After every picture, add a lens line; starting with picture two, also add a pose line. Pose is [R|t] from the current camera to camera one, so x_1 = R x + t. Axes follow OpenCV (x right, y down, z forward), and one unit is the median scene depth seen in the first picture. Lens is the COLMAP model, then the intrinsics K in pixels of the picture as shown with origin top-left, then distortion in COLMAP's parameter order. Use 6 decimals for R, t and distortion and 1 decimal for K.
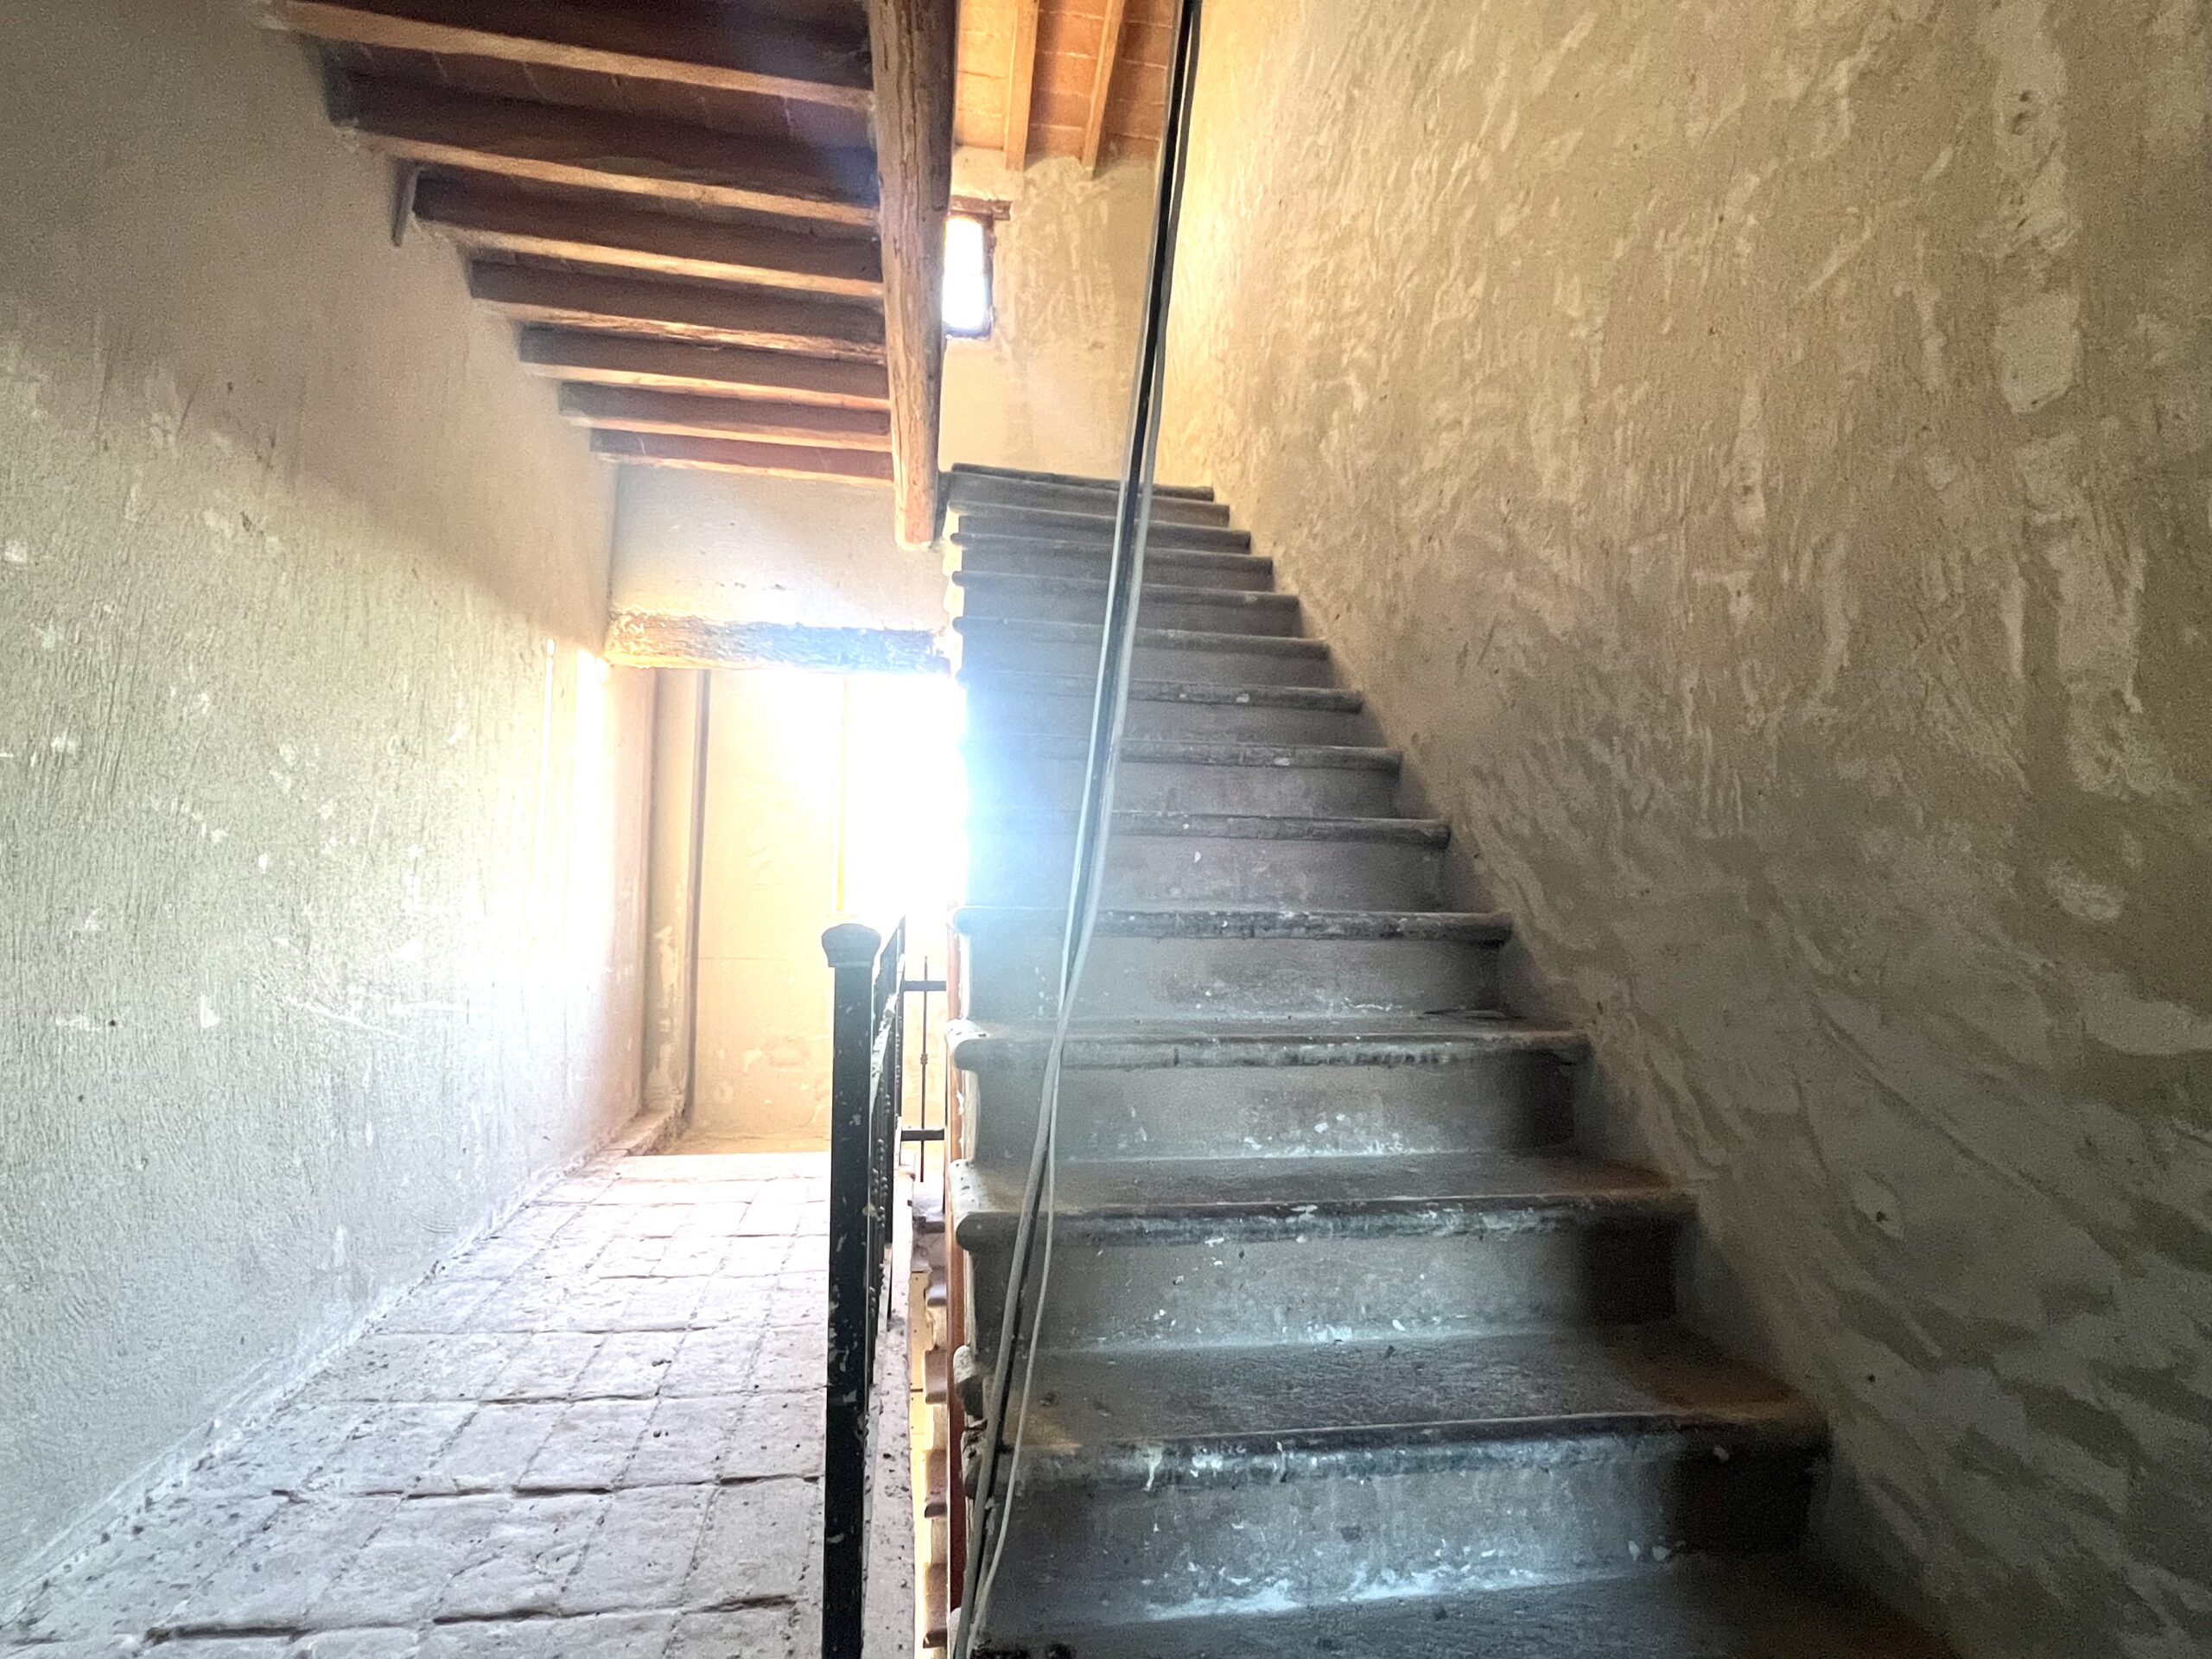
lens RADIAL K [[1108.4, 0, 1099.2], [0, 1108.4, 831.8], [0, 0, 1]] dist [-0.001954, -0.000408]
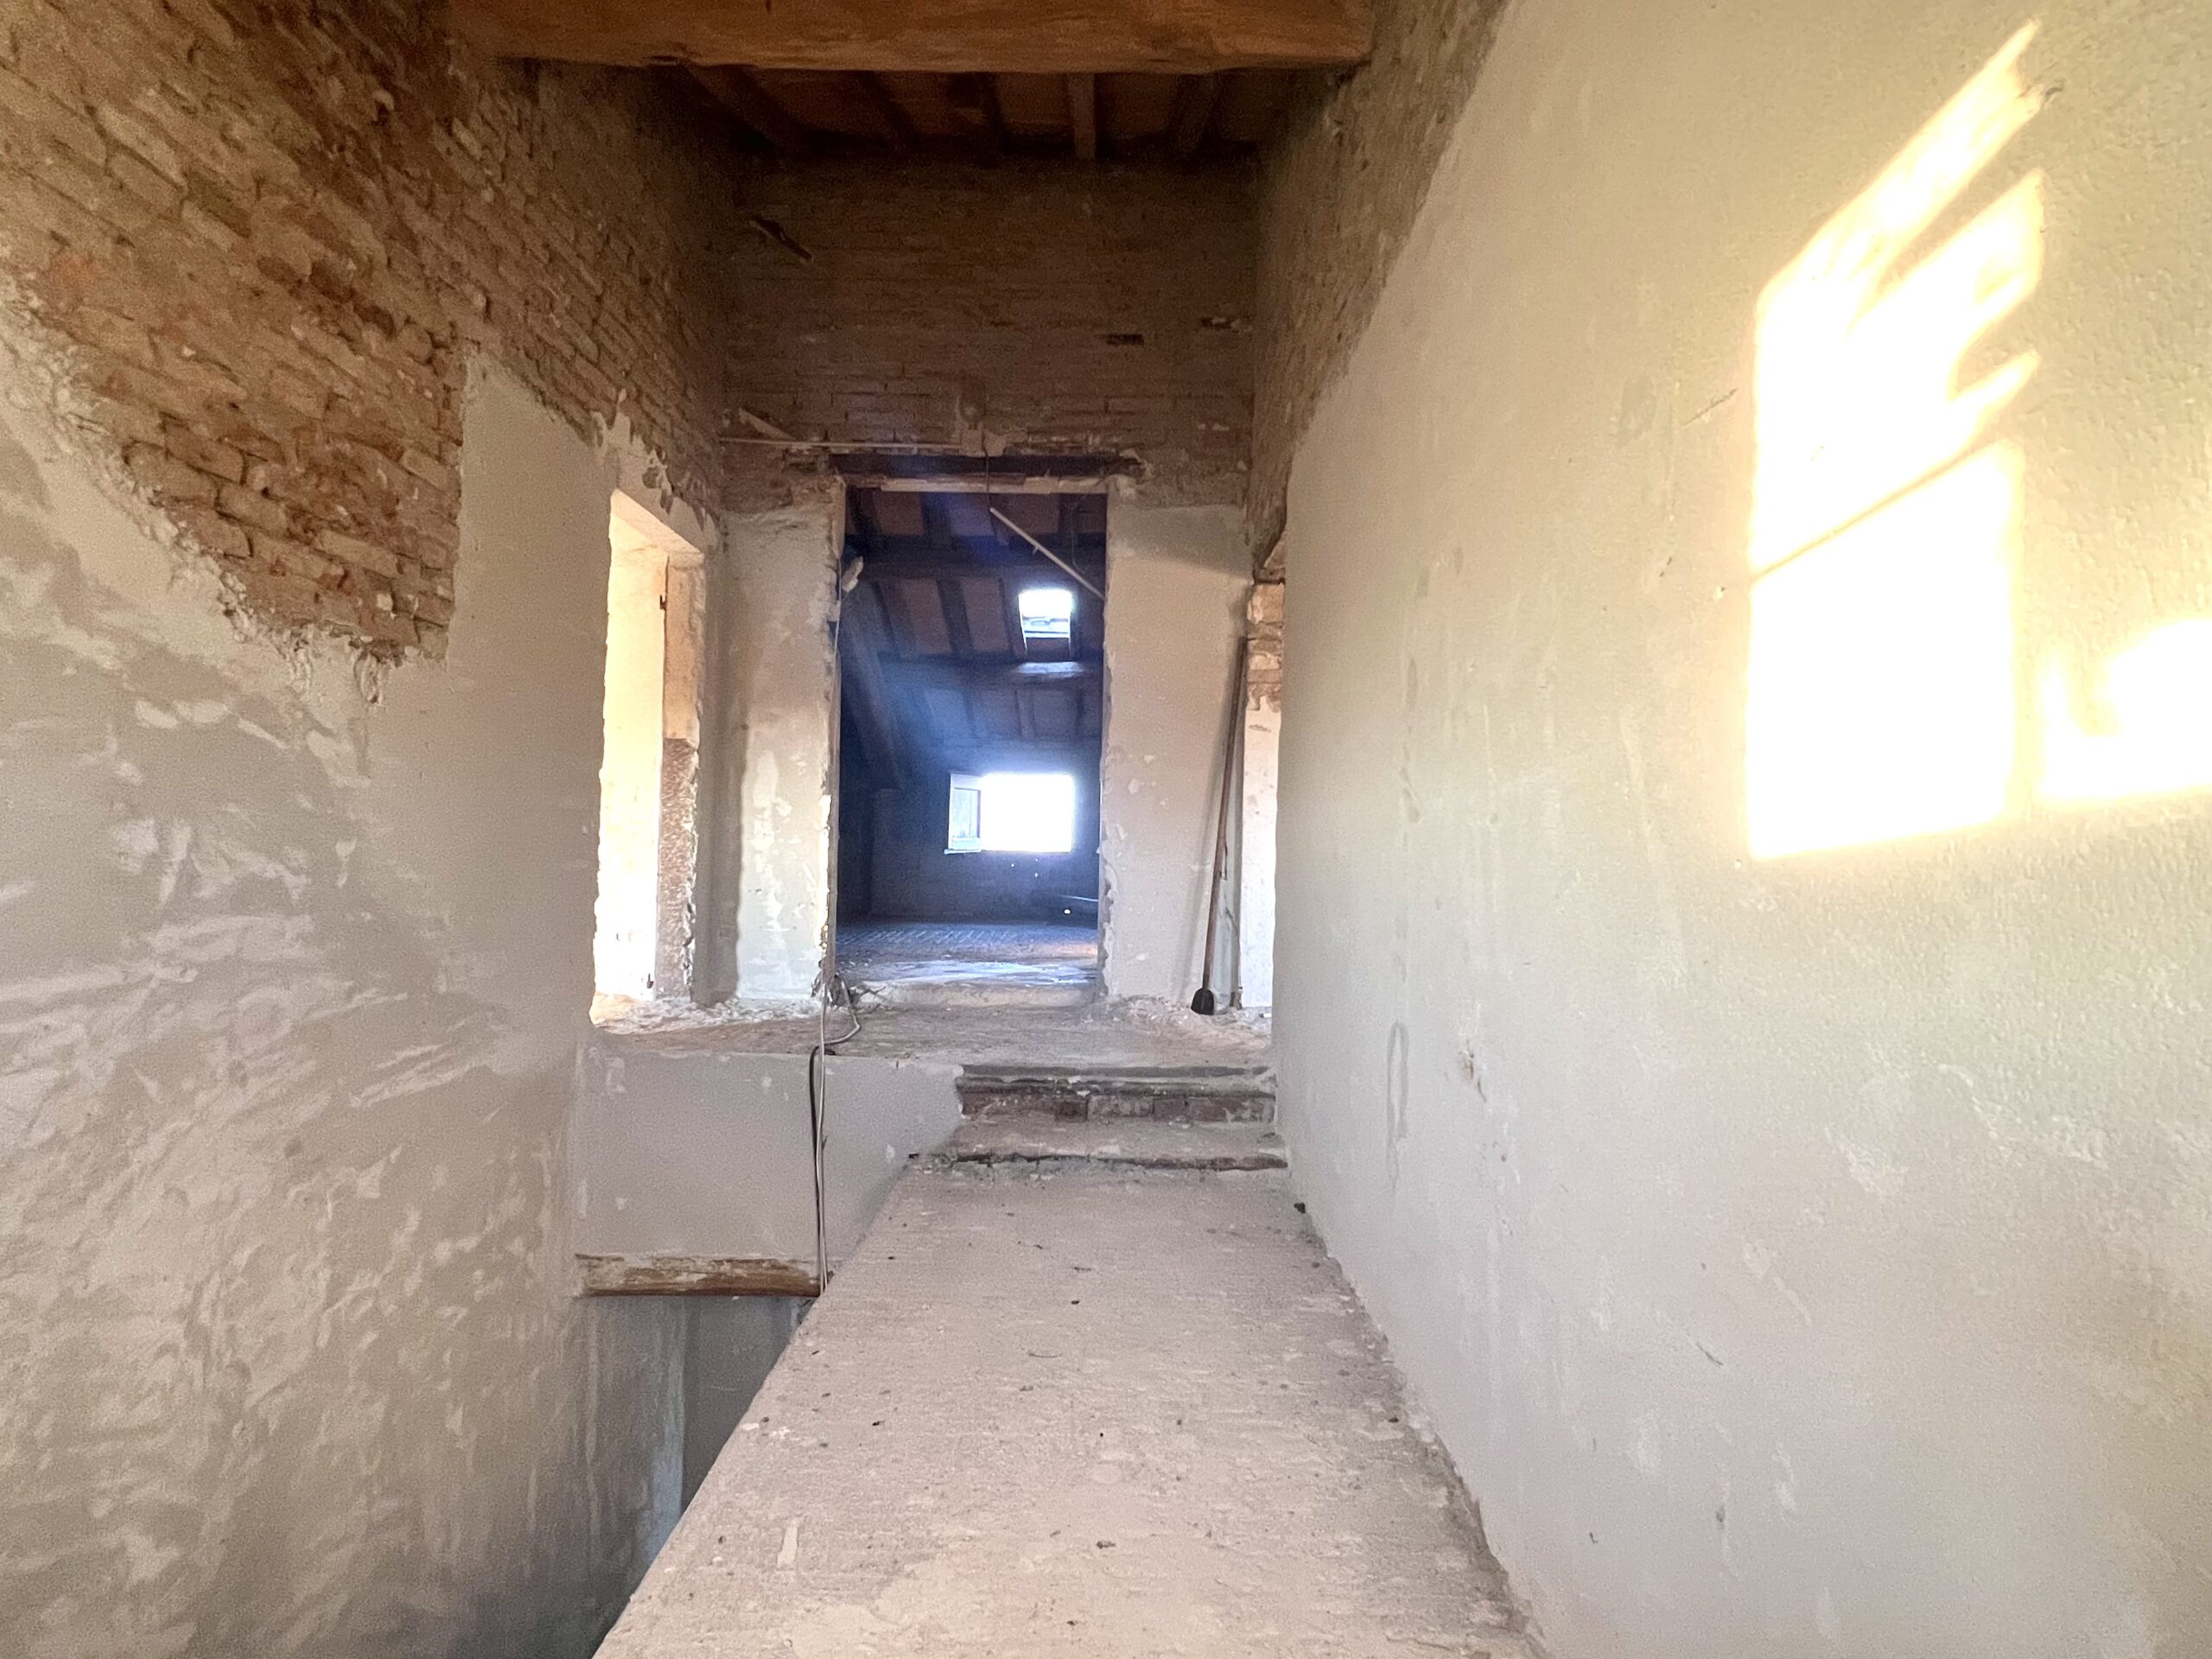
lens RADIAL K [[1108.4, 0, 1099.2], [0, 1108.4, 831.8], [0, 0, 1]] dist [-0.001954, -0.000408]
pose [[-0.983799, -0.028945, 0.176922, -0.537252], [-0.040060, 0.997420, -0.059575, -0.973088], [-0.174741, -0.065697, -0.982420, 1.887908]]
